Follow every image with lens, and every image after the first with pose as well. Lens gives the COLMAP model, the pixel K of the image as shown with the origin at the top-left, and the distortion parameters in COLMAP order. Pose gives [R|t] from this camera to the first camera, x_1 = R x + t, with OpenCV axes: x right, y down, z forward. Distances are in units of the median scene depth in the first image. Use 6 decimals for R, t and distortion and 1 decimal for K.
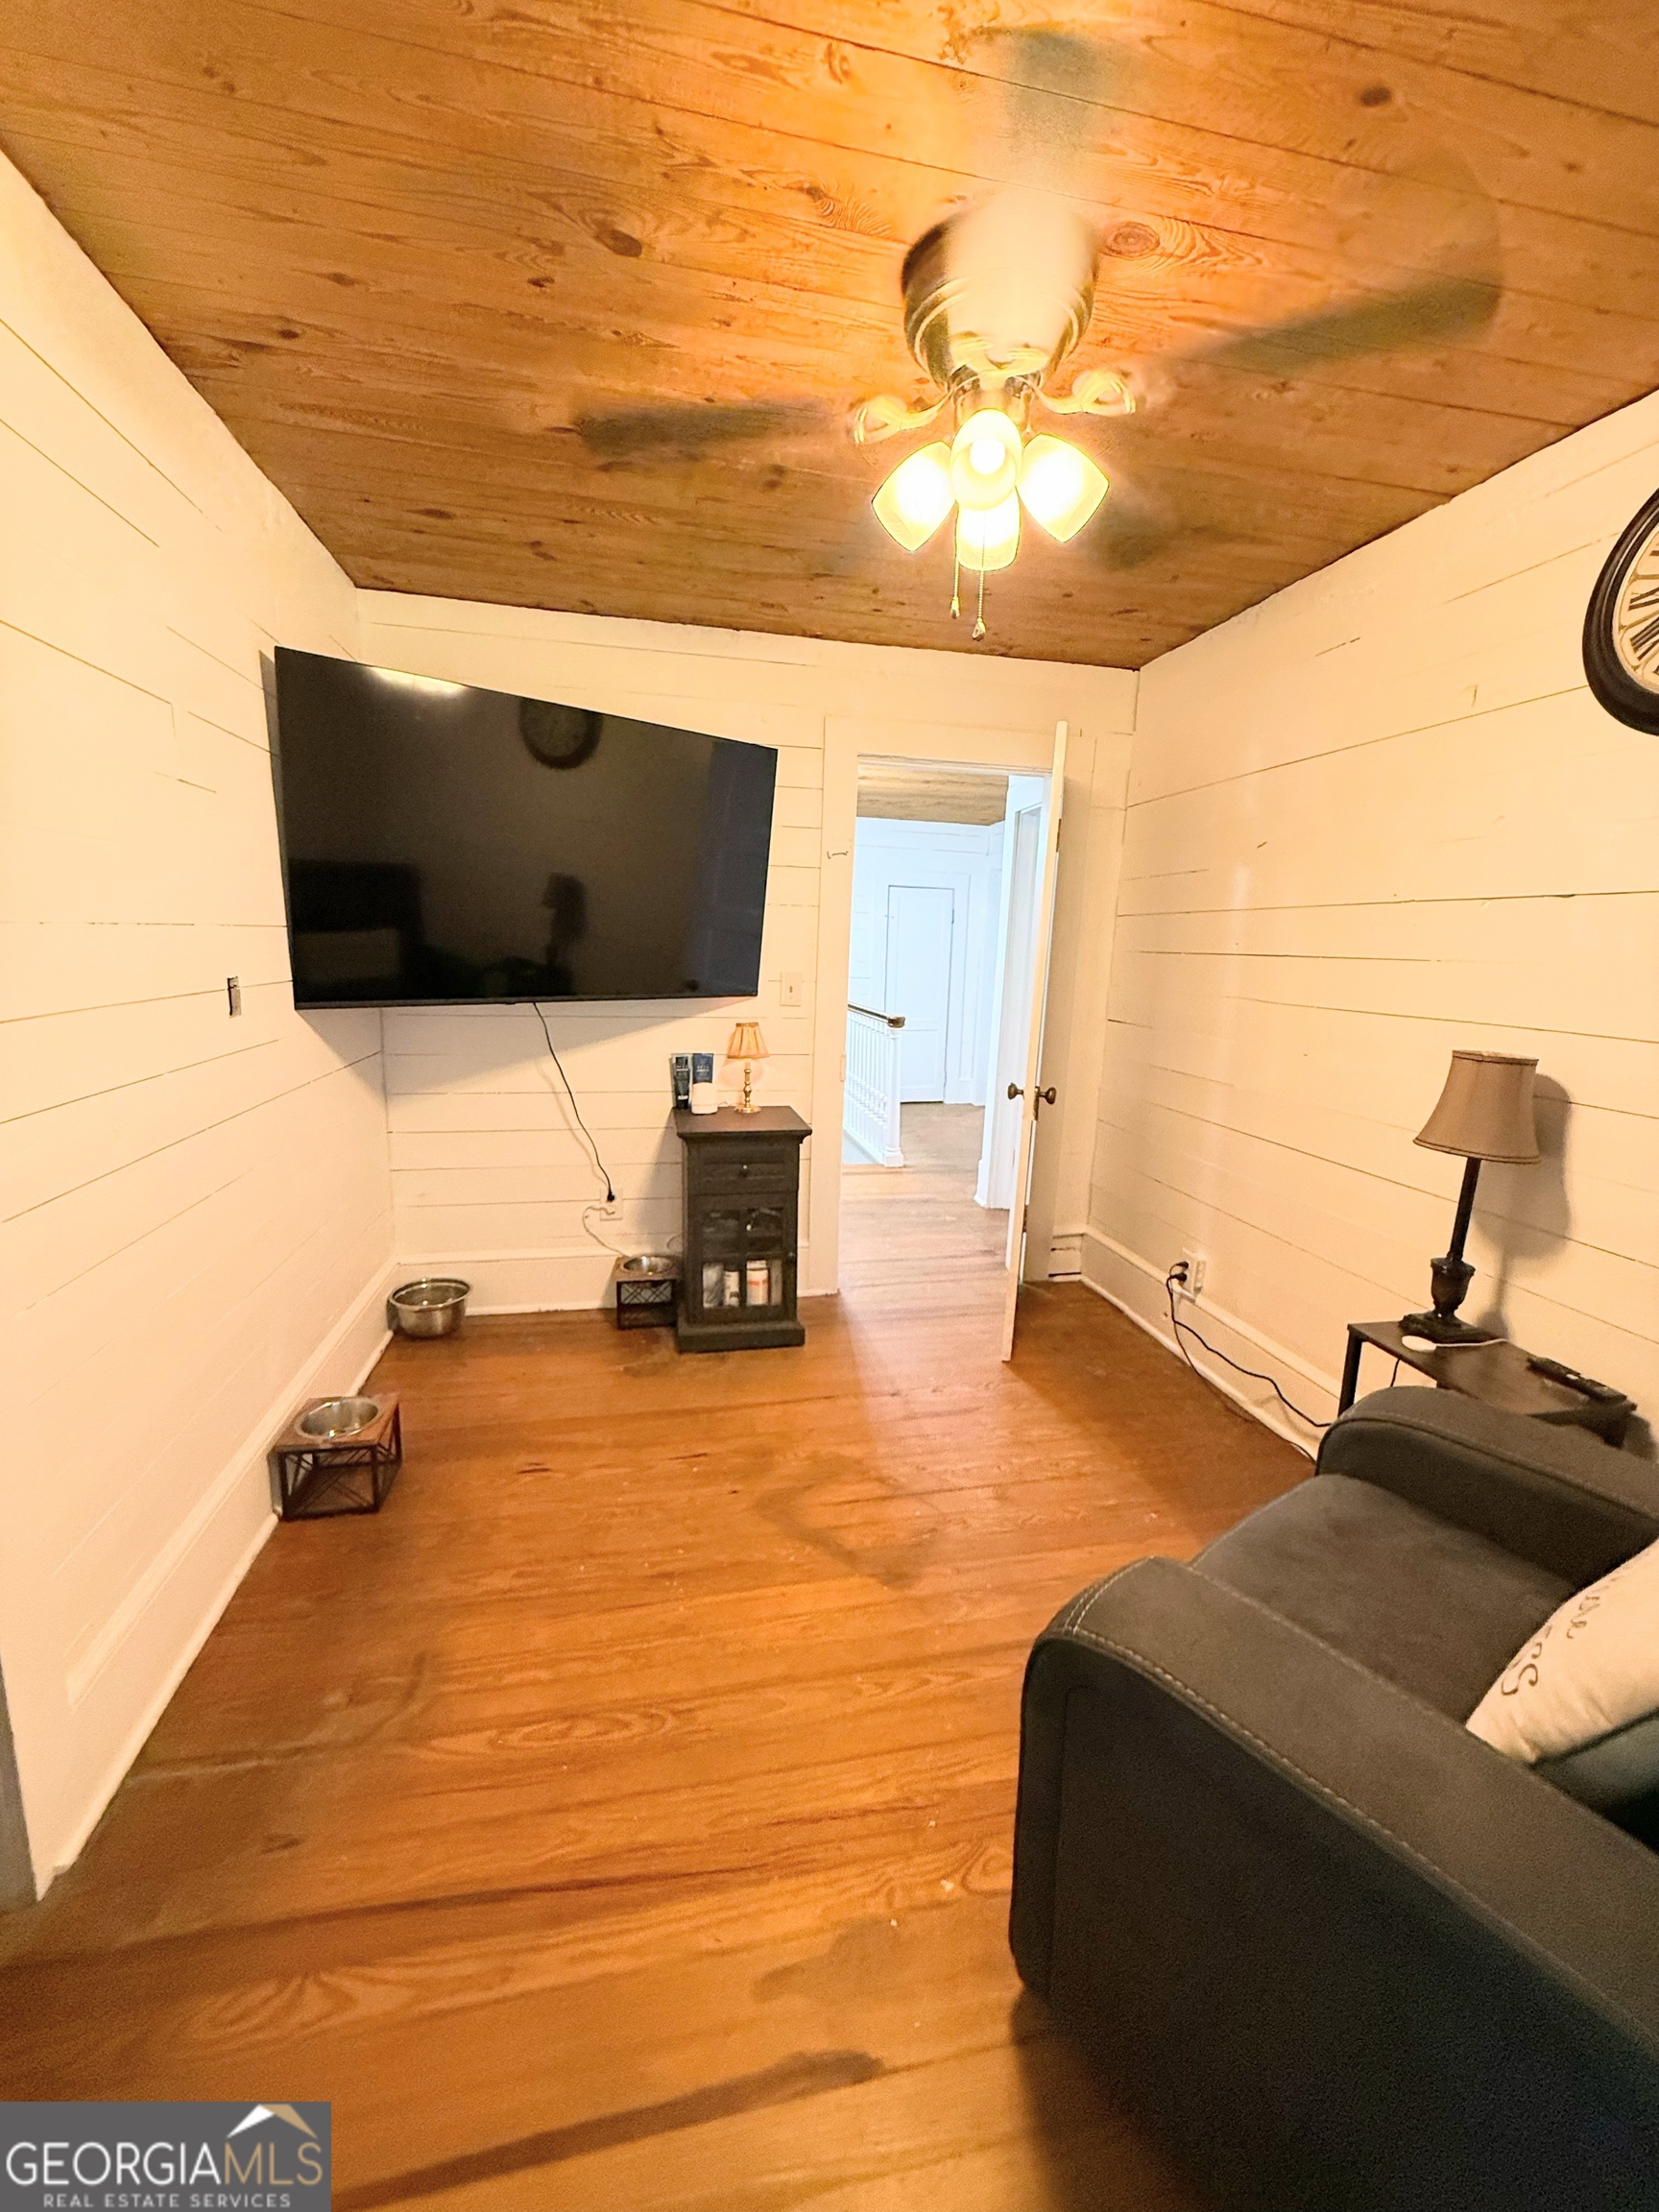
lens RADIAL K [[885.1, 0, 833.8], [0, 885.1, 1100.1], [0, 0, 1]] dist [0.001624, 0.000602]
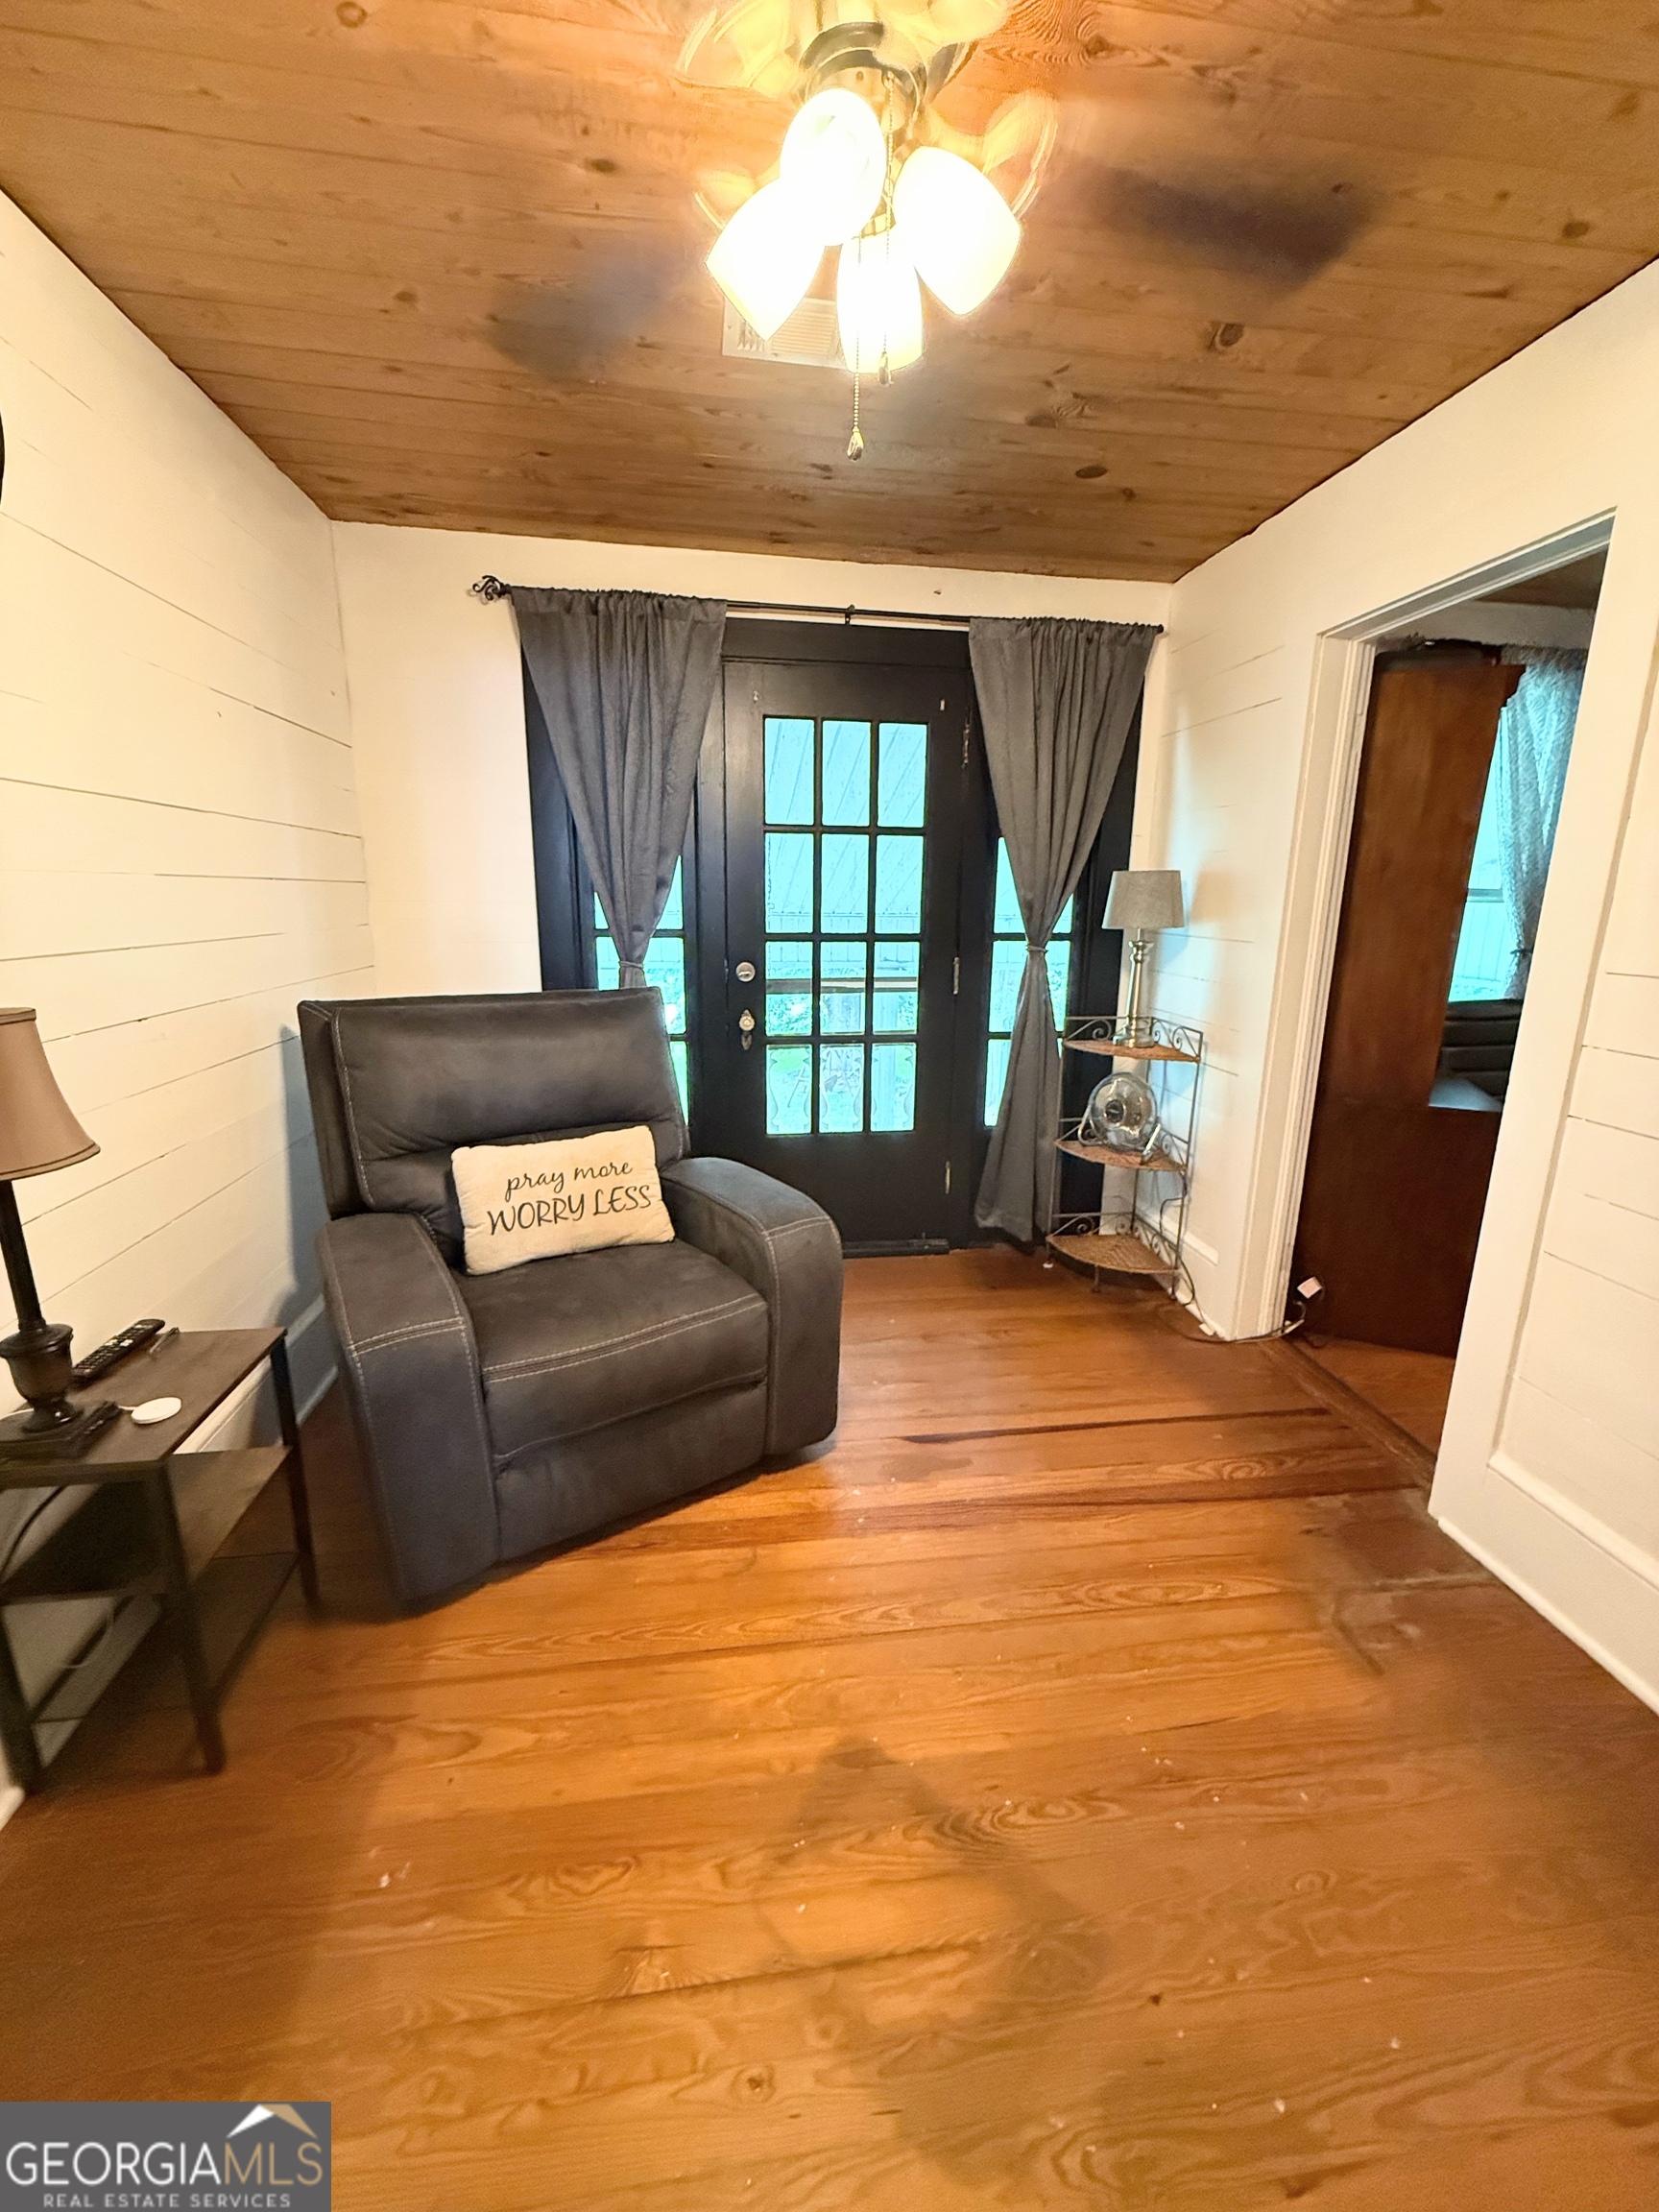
lens RADIAL K [[885.1, 0, 838.5], [0, 885.1, 1111.5], [0, 0, 1]] dist [0.001624, 0.000602]
pose [[-0.996599, -0.061343, 0.055031, 0.098914], [-0.033492, 0.911626, 0.409654, -0.311053], [-0.075297, 0.406418, -0.910580, 1.821057]]
